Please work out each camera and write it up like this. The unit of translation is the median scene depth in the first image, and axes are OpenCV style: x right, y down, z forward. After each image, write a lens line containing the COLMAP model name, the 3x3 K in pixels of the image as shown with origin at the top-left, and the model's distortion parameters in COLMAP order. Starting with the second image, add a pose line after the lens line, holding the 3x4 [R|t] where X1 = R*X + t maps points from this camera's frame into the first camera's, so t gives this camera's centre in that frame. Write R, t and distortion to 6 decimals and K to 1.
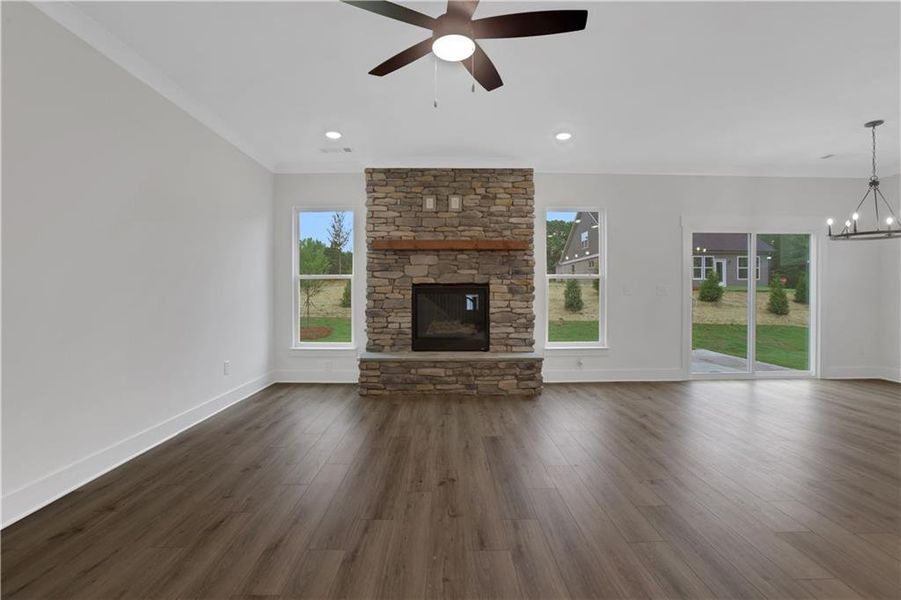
lens RADIAL K [[420.9, 0, 432.0], [0, 420.9, 290.7], [0, 0, 1]] dist [-0.055697, 0.015133]
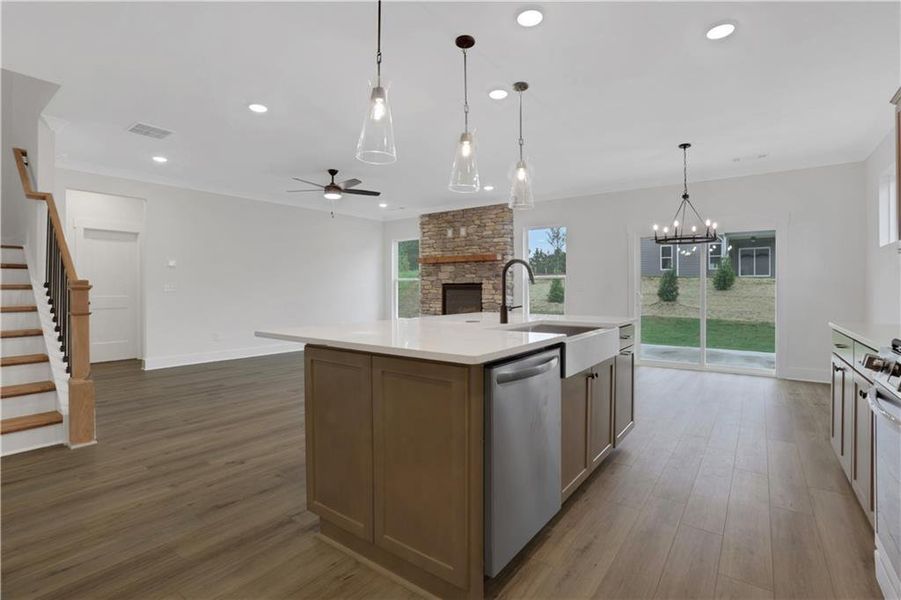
lens RADIAL K [[424.7, 0, 456.5], [0, 424.7, 289.4], [0, 0, 1]] dist [-0.074901, 0.028423]
pose [[0.809650, 0.000738, -0.586913, 0.955579], [0.001758, 0.999992, 0.003683, -0.000545], [0.586911, -0.004014, 0.809642, -0.285744]]
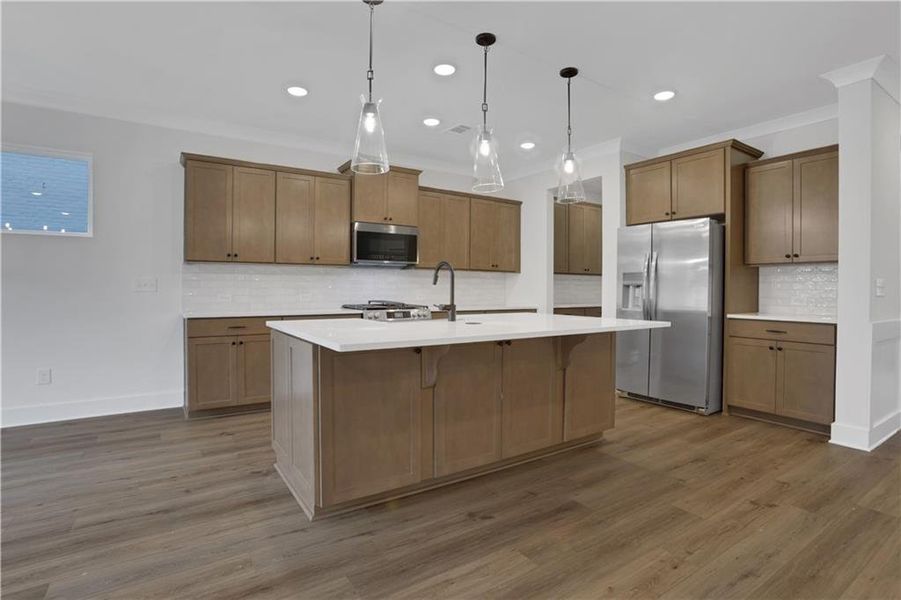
lens RADIAL K [[436.5, 0, 447.7], [0, 436.5, 293.5], [0, 0, 1]] dist [-0.059429, 0.017649]
pose [[-0.546261, -0.008380, 0.837573, 0.226118], [-0.003243, 0.999964, 0.007891, 0.003743], [-0.837609, 0.001594, -0.546268, 0.490480]]
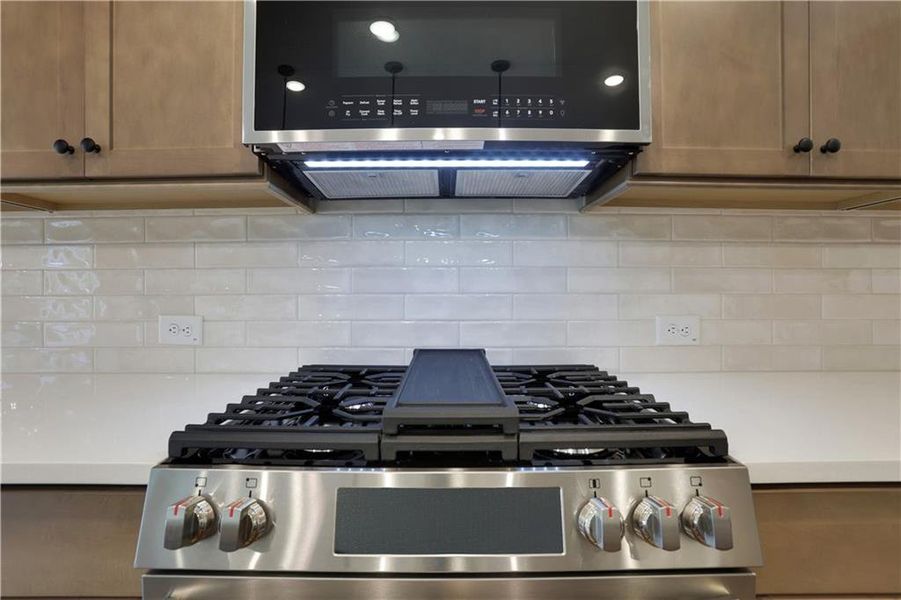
lens RADIAL K [[436.5, 0, 447.7], [0, 436.5, 293.5], [0, 0, 1]] dist [-0.059429, 0.017649]
pose [[-0.010177, 0.004041, 0.999940, 0.946972], [0.001744, 0.999990, -0.004024, 0.001346], [-0.999947, 0.001702, -0.010184, 0.076946]]
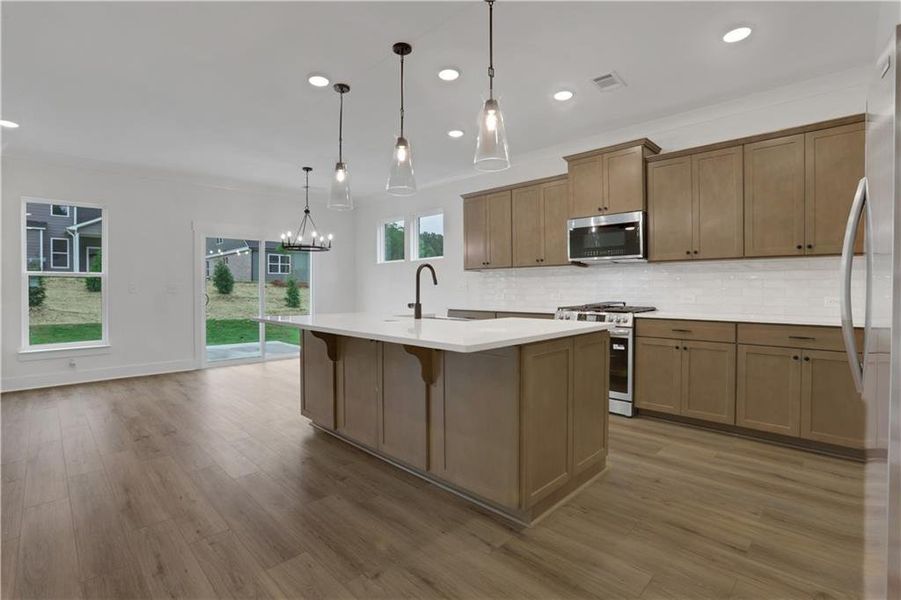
lens RADIAL K [[420.9, 0, 432.0], [0, 420.9, 290.7], [0, 0, 1]] dist [-0.055697, 0.015133]
pose [[0.713485, -0.006175, 0.700644, 0.299465], [0.002085, 0.999975, 0.006690, -0.000055], [-0.700668, -0.003312, 0.713480, -0.267845]]
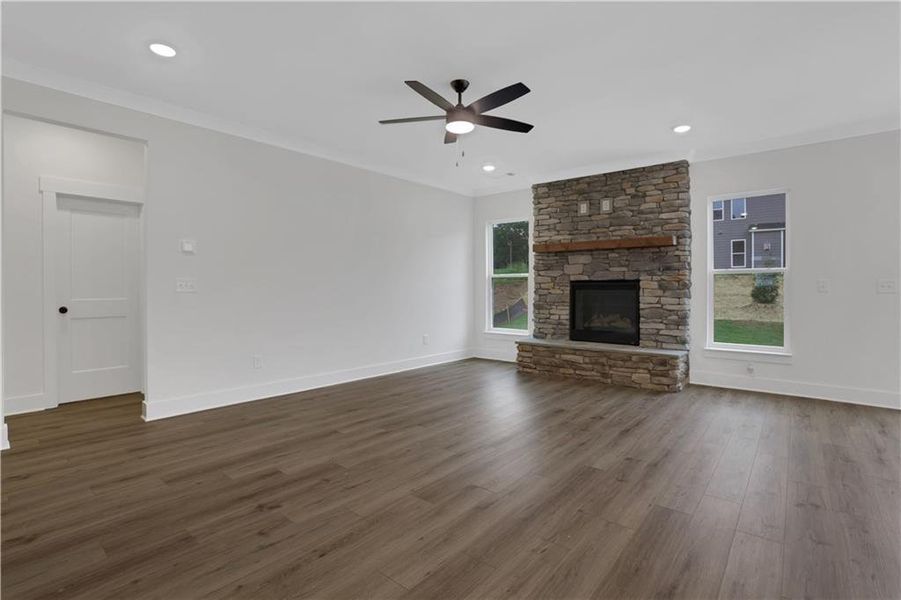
lens RADIAL K [[424.7, 0, 456.5], [0, 424.7, 289.4], [0, 0, 1]] dist [-0.074901, 0.028423]
pose [[0.774234, 0.002894, -0.632893, 0.438594], [0.000680, 0.999985, 0.005404, 0.000211], [0.632899, -0.004614, 0.774221, -0.075786]]
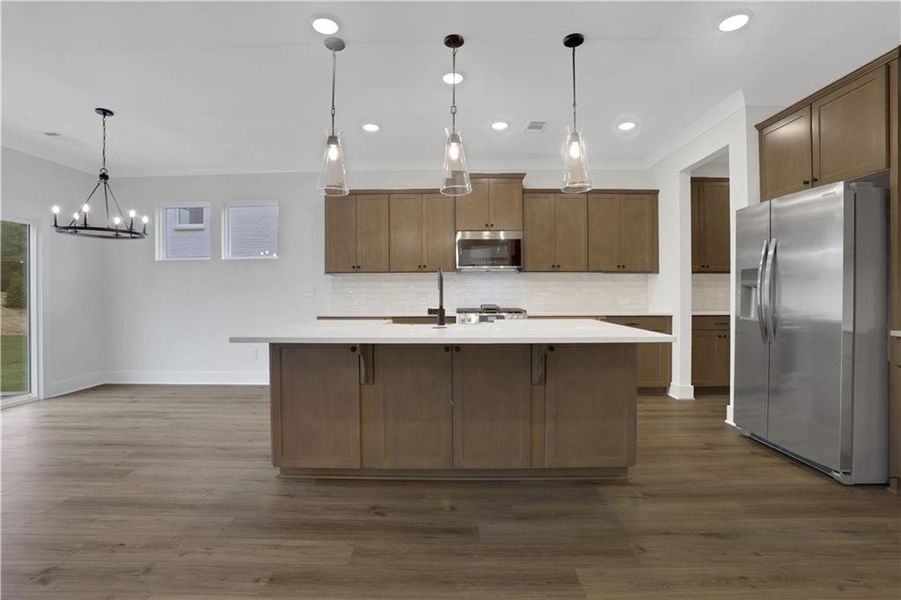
lens RADIAL K [[426.6, 0, 451.0], [0, 426.6, 297.3], [0, 0, 1]] dist [-0.061770, 0.021759]
pose [[0.013441, -0.009277, 0.999867, 0.131297], [0.003599, 0.999951, 0.009229, 0.001776], [-0.999903, 0.003474, 0.013474, 0.150624]]
